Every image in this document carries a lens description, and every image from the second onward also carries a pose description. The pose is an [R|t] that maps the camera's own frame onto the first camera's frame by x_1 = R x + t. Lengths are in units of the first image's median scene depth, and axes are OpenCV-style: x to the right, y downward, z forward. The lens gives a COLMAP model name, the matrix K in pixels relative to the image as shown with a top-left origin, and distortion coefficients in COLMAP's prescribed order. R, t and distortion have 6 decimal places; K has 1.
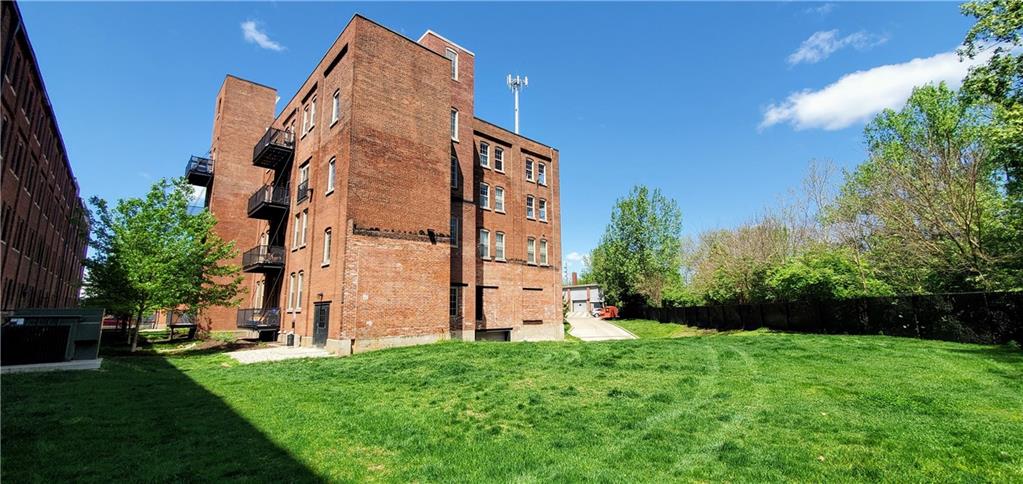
lens RADIAL K [[412.6, 0, 511.5], [0, 412.6, 242.0], [0, 0, 1]] dist [-0.000262, 0.000015]
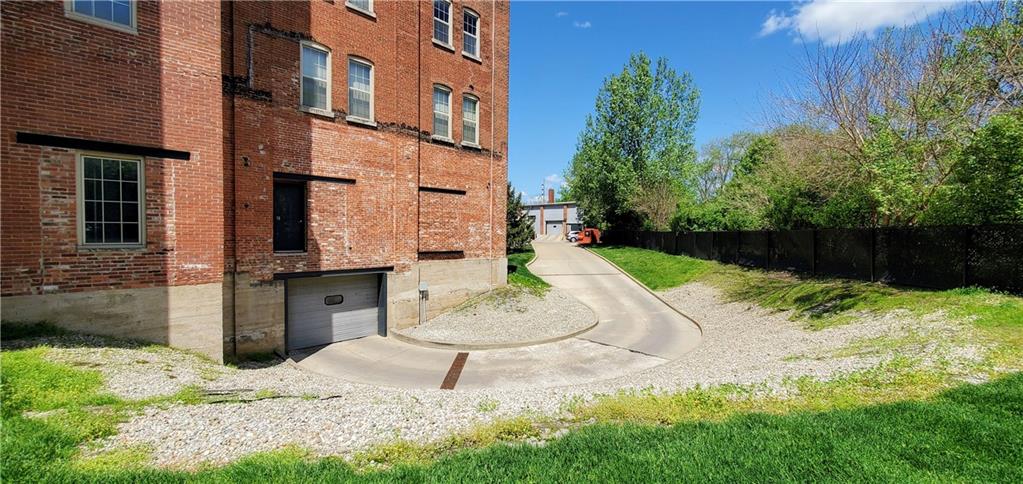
lens RADIAL K [[412.6, 0, 511.5], [0, 412.6, 242.0], [0, 0, 1]] dist [-0.000262, 0.000015]
pose [[0.998787, 0.017615, 0.045987, 0.106772], [-0.025962, 0.981870, 0.187769, 0.074916], [-0.041845, -0.188735, 0.981136, 0.463070]]
